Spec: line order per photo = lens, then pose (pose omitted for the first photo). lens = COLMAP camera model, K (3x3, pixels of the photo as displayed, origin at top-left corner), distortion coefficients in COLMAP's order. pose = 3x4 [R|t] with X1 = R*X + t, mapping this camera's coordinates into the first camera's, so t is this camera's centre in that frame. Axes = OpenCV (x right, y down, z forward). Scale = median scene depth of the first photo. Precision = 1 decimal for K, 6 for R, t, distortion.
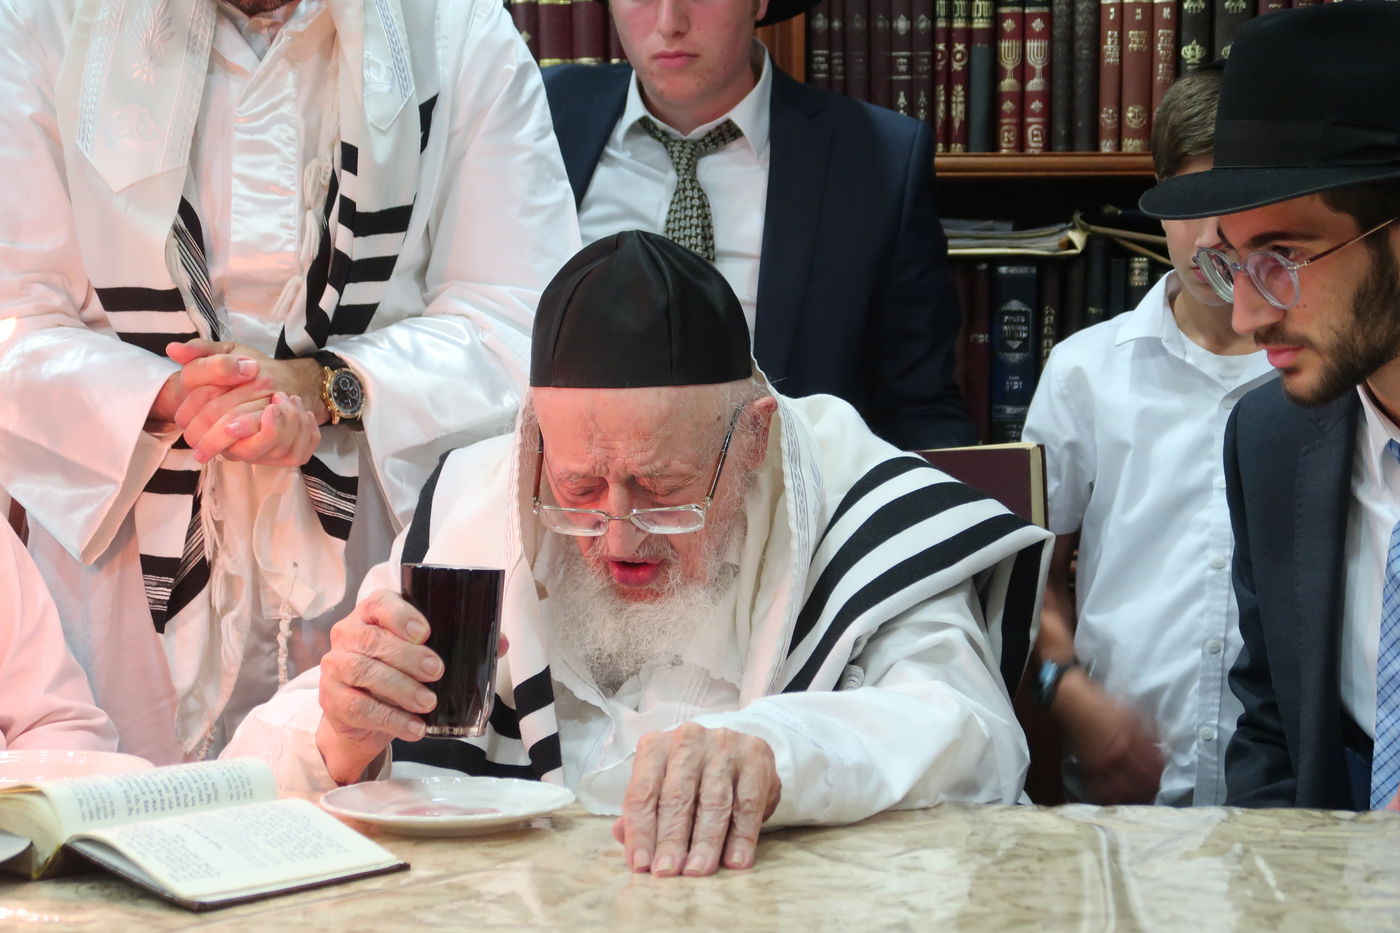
lens RADIAL K [[2366.0, 0, 700.0], [0, 2366.0, 466.5], [0, 0, 1]] dist [-0.005453, -0.113482]
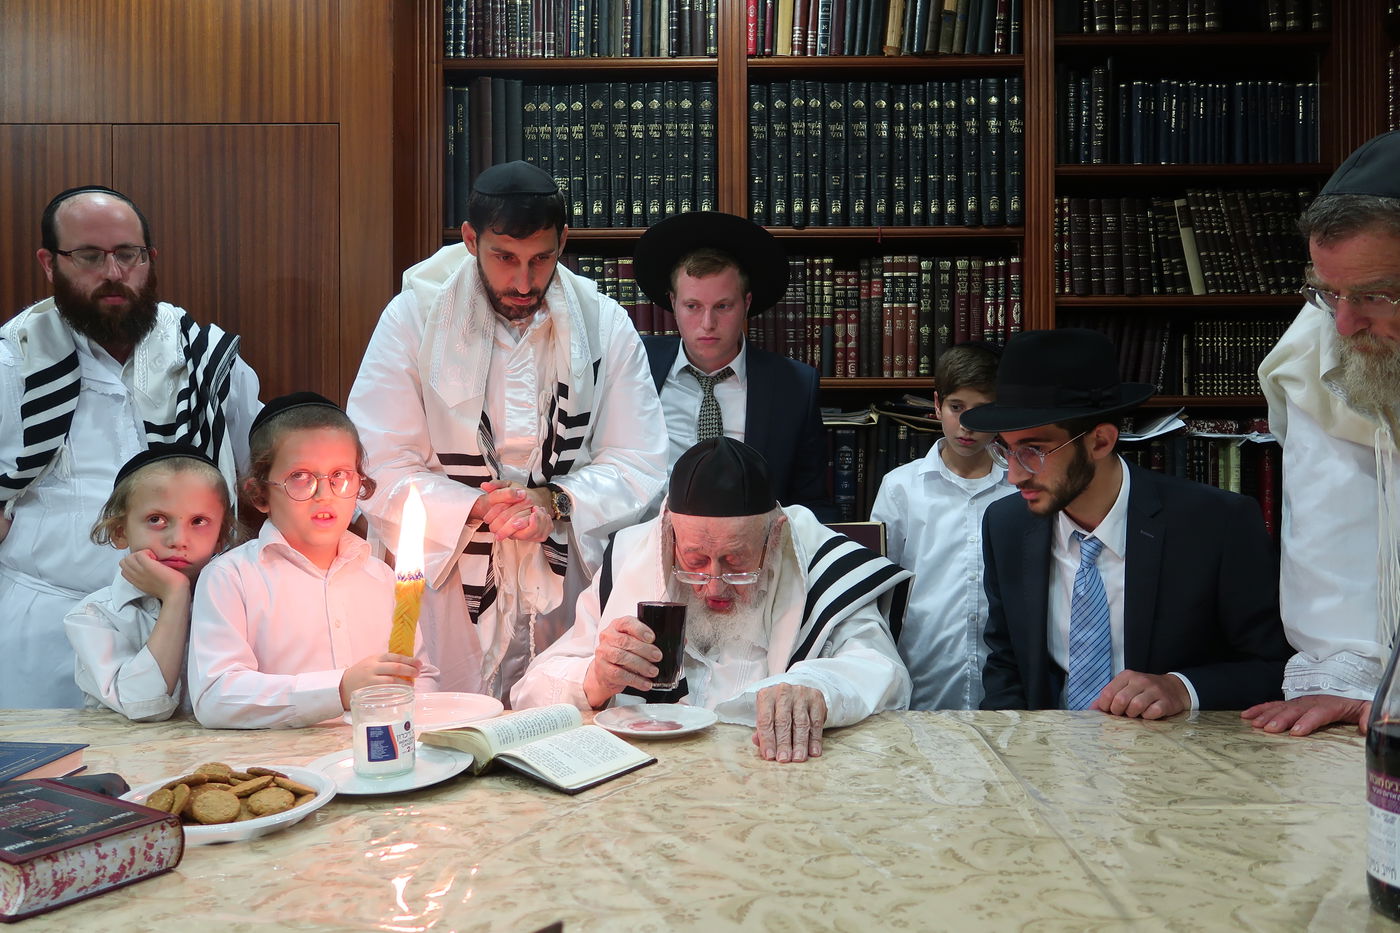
lens RADIAL K [[1107.3, 0, 697.7], [0, 1107.3, 451.6], [0, 0, 1]] dist [0.004015, -0.008184]
pose [[0.996063, -0.003045, 0.088597, -0.116464], [0.005939, 0.999457, -0.032413, -0.044551], [-0.088450, 0.032812, 0.995540, 0.024878]]
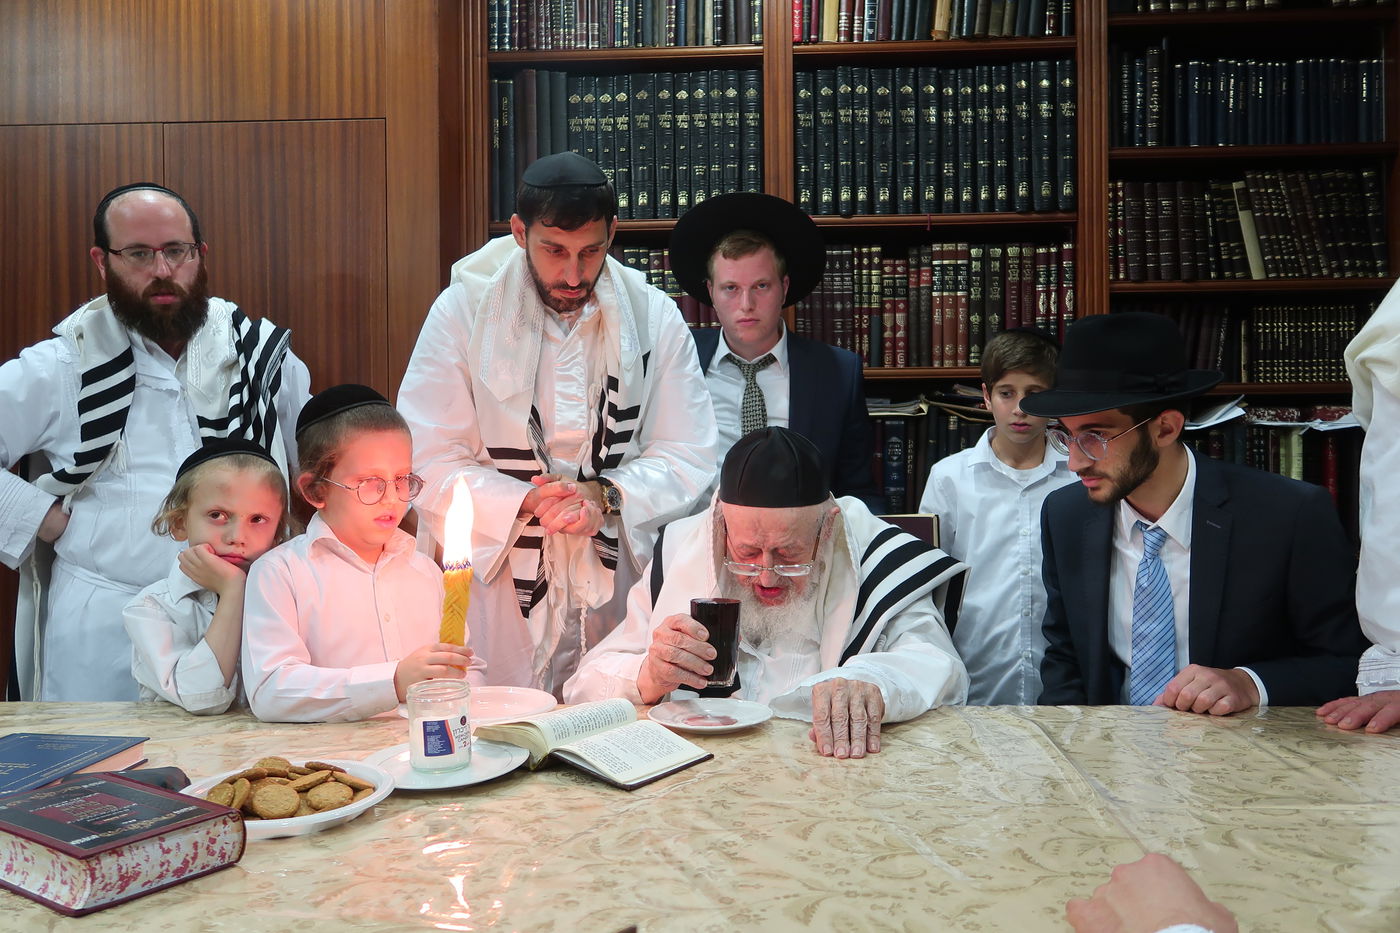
lens RADIAL K [[1107.3, 0, 697.7], [0, 1107.3, 451.6], [0, 0, 1]] dist [0.004015, -0.008184]
pose [[0.998550, -0.010403, 0.052820, -0.124982], [0.011766, 0.999604, -0.025560, -0.045162], [-0.052533, 0.026144, 0.998277, 0.034069]]
